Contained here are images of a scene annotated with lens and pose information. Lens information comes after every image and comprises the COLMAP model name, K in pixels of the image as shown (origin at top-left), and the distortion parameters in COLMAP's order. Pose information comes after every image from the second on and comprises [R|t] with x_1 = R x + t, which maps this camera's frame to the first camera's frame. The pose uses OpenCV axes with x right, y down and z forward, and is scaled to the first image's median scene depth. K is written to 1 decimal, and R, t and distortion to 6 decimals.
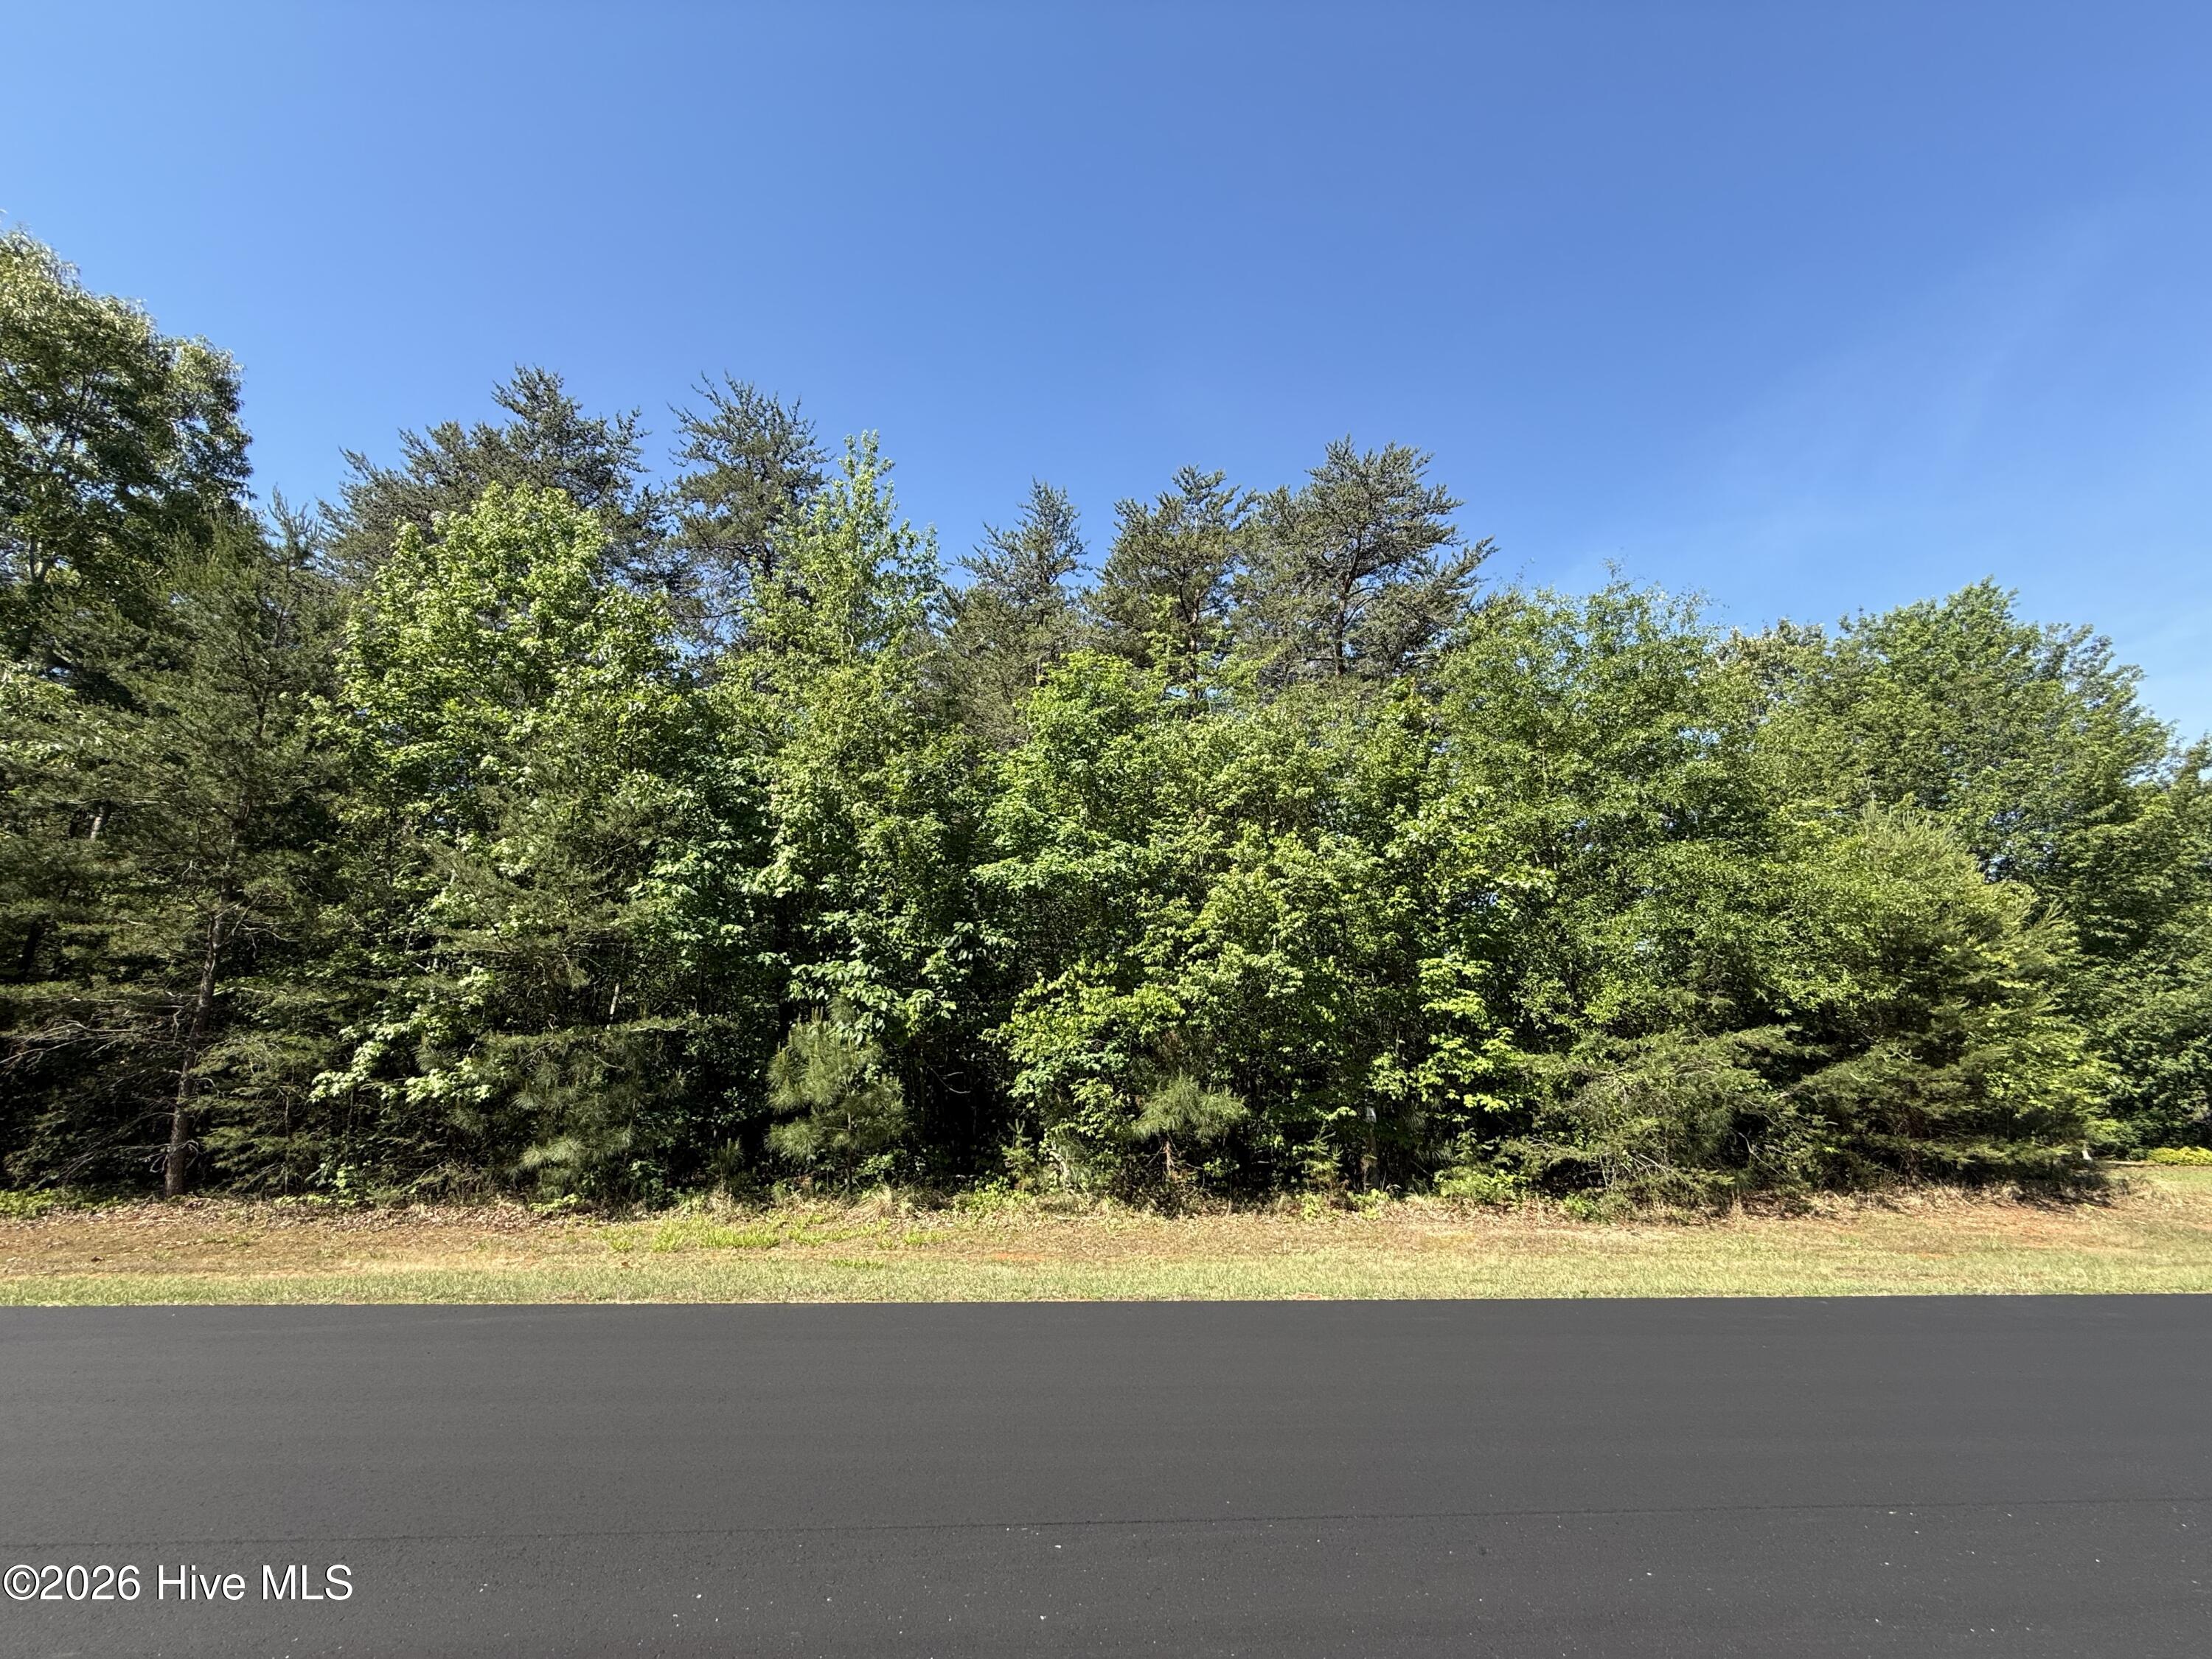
lens RADIAL K [[902.4, 0, 1104.0], [0, 902.4, 806.0], [0, 0, 1]] dist [0.001571, 0.000171]
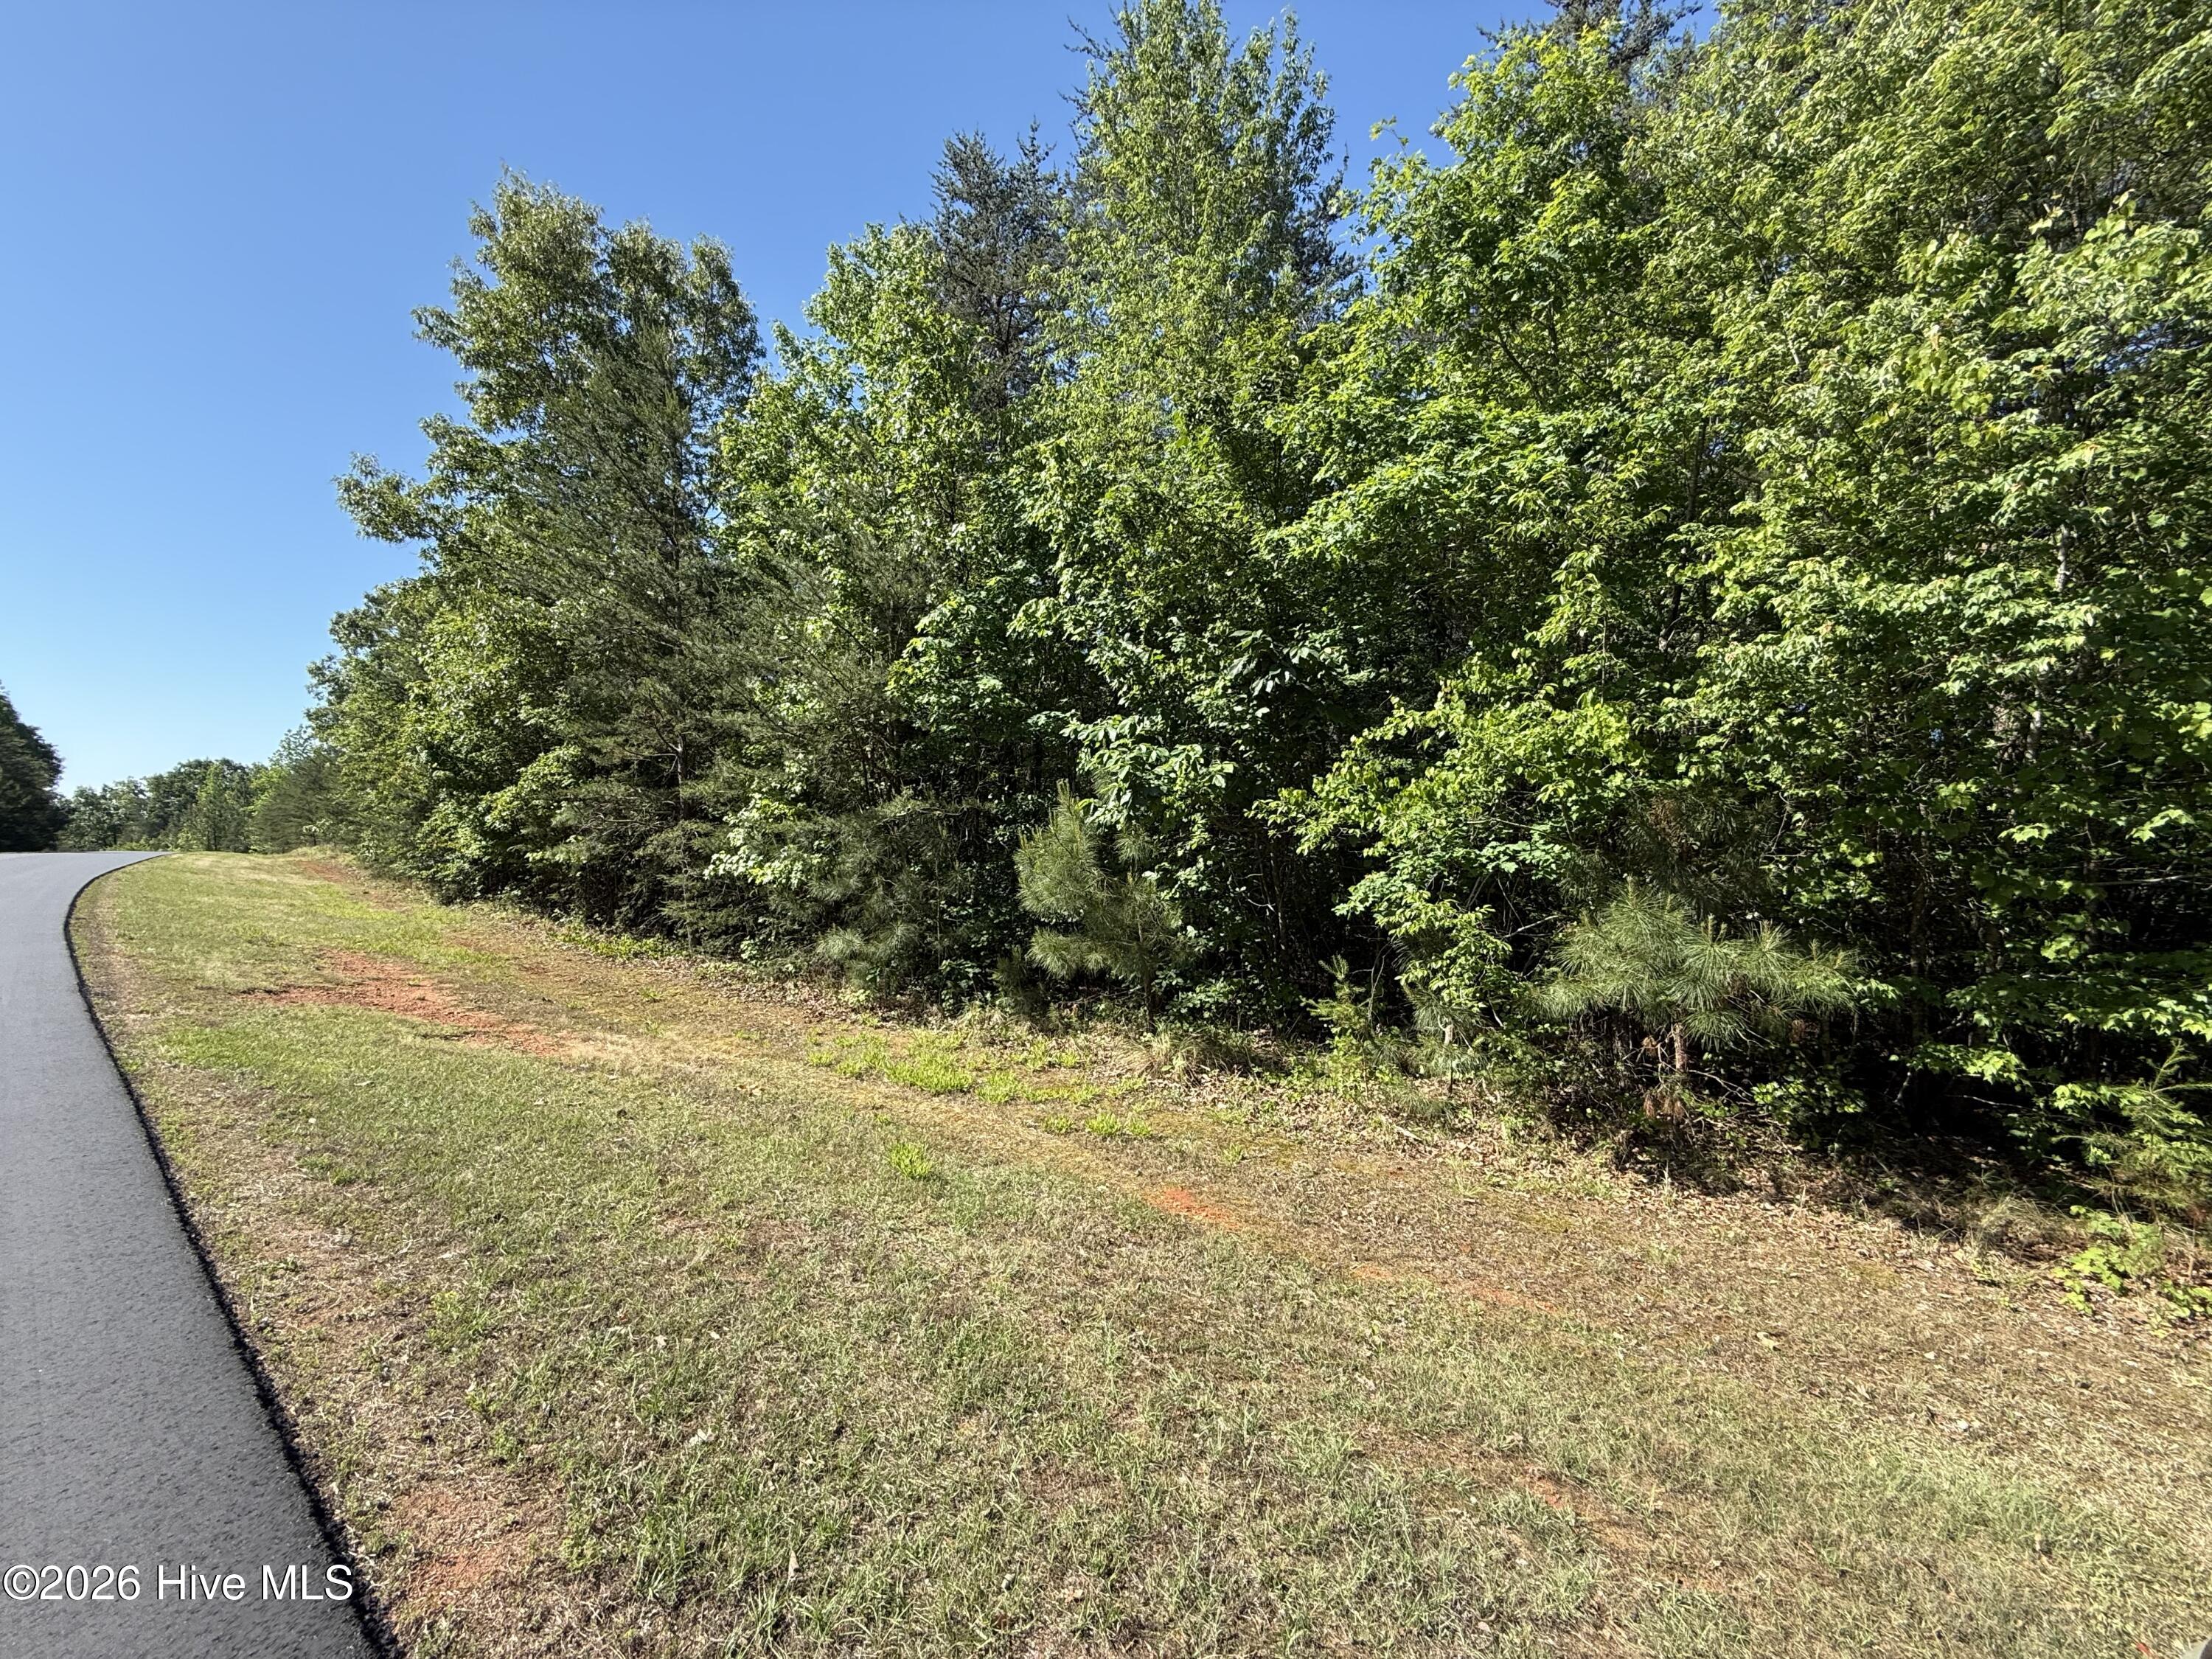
lens RADIAL K [[884.2, 0, 1097.8], [0, 884.2, 828.1], [0, 0, 1]] dist [-0.000400, 0.000000]
pose [[0.733319, -0.009363, -0.679820, 0.163580], [0.171910, 0.969967, 0.172079, 0.137578], [0.657792, -0.243056, 0.712905, 0.487634]]
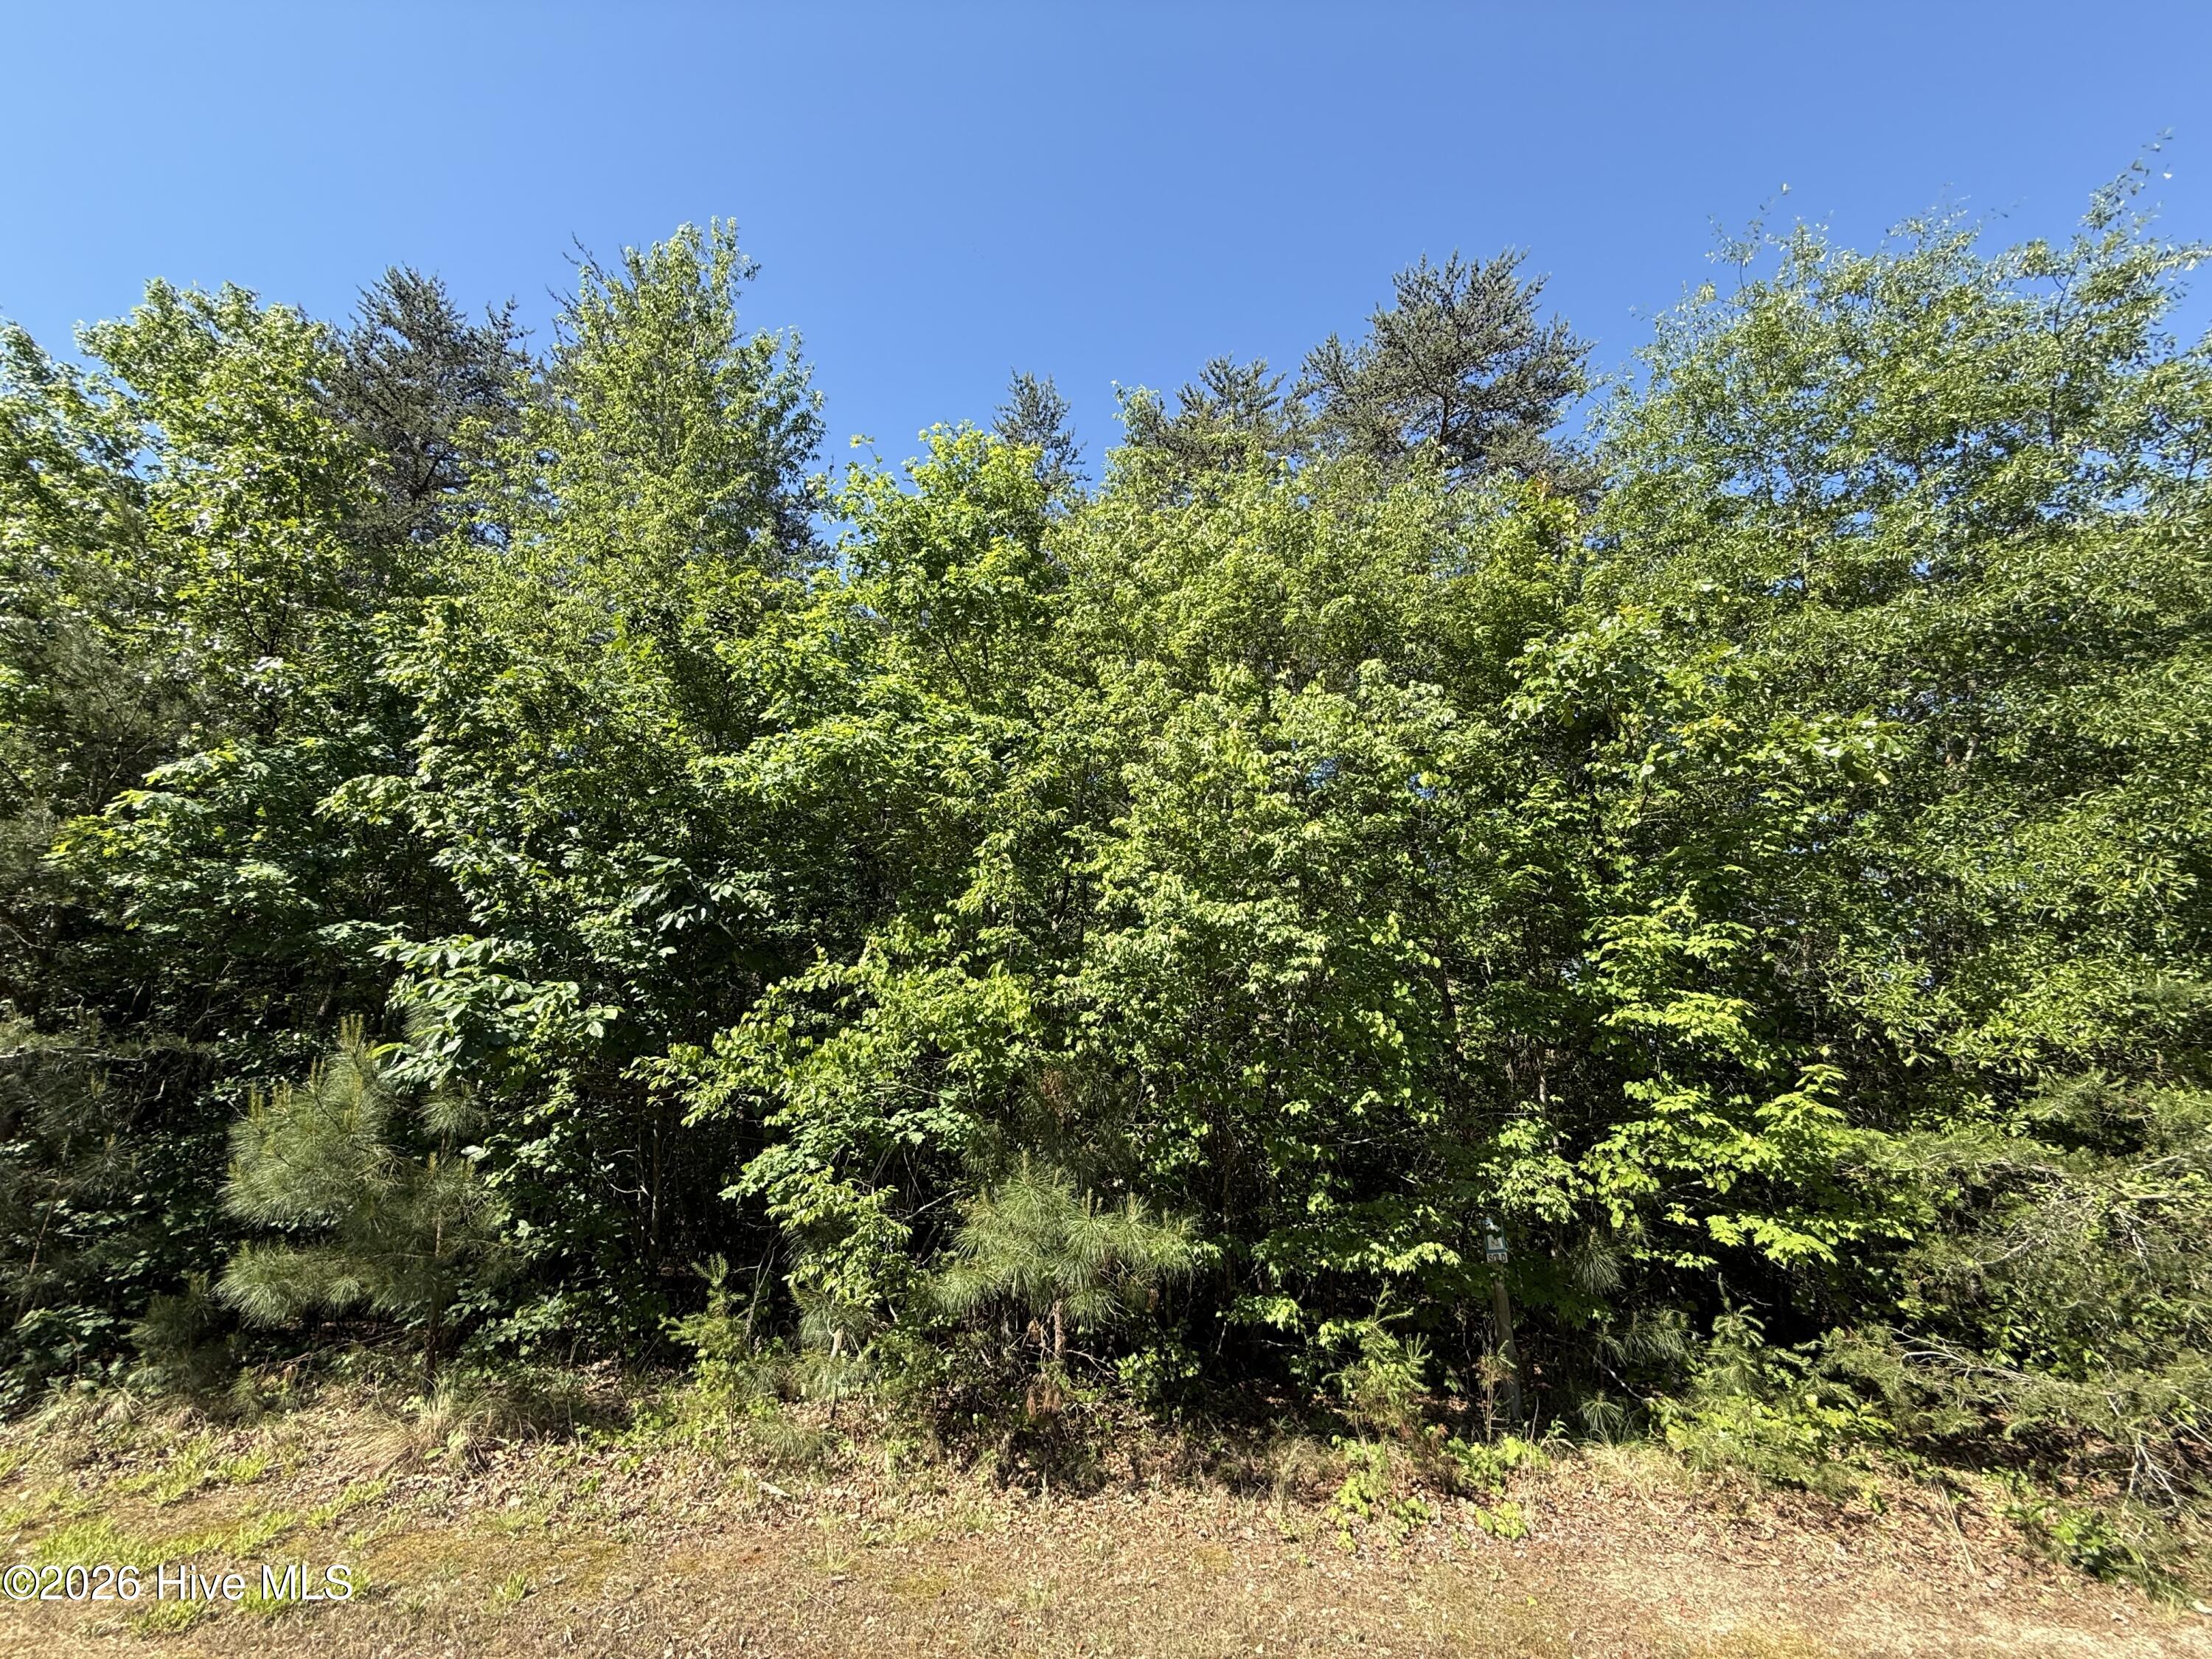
lens RADIAL K [[884.2, 0, 1097.8], [0, 884.2, 828.1], [0, 0, 1]] dist [-0.000400, 0.000000]
pose [[0.992493, -0.026148, -0.119478, 0.153916], [0.021305, 0.998906, -0.041633, 0.138799], [0.120435, 0.038775, 0.991964, 0.520764]]
